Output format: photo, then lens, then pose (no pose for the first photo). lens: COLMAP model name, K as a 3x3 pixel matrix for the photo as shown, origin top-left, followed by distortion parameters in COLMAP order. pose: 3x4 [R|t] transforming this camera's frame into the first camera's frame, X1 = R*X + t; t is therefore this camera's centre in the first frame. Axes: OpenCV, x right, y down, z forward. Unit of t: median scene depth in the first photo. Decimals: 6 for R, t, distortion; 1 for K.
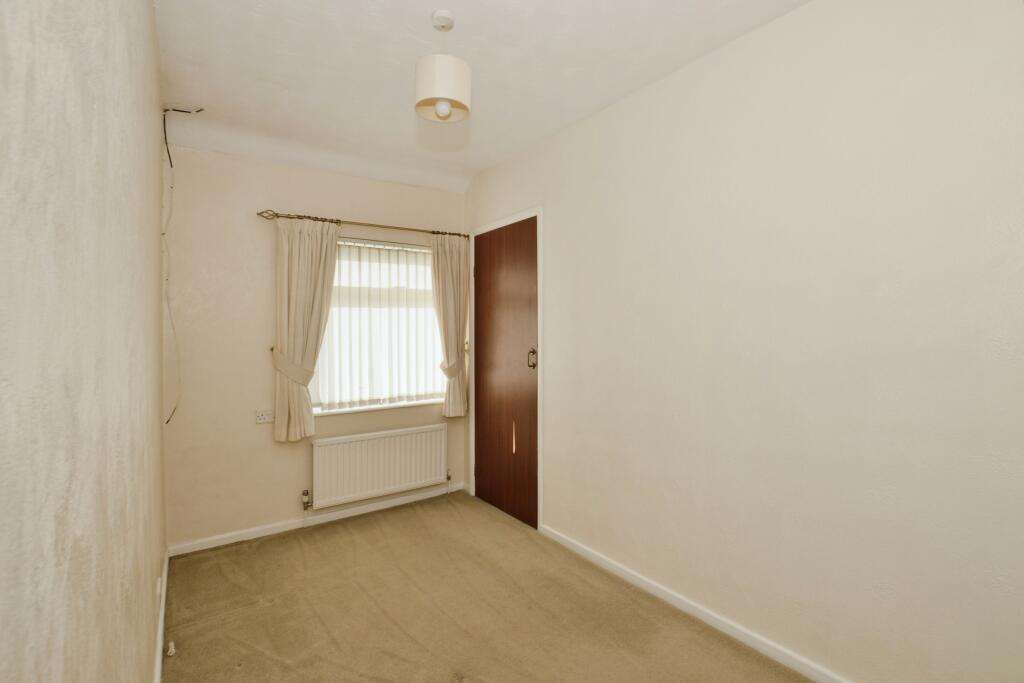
lens RADIAL K [[461.4, 0, 510.7], [0, 461.4, 317.6], [0, 0, 1]] dist [-0.024224, 0.001188]
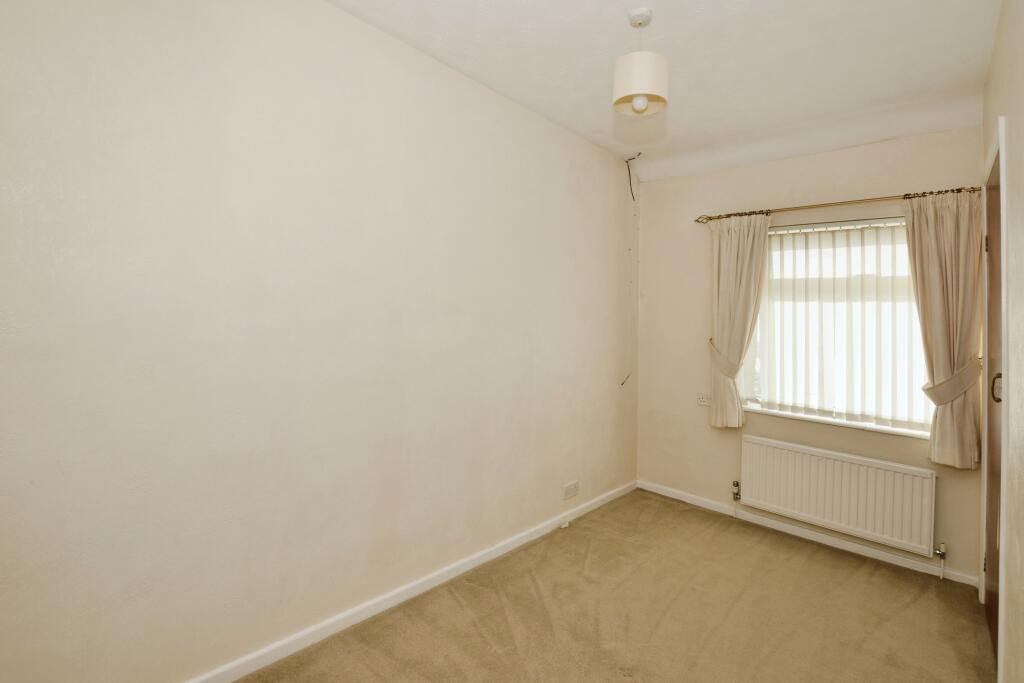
lens RADIAL K [[449.4, 0, 512.0], [0, 449.4, 304.8], [0, 0, 1]] dist [-0.020717, 0.000494]
pose [[0.232502, -0.005015, -0.972583, 0.376148], [-0.027344, 0.999558, -0.011691, 0.009830], [0.972211, 0.029312, 0.232262, 0.255933]]
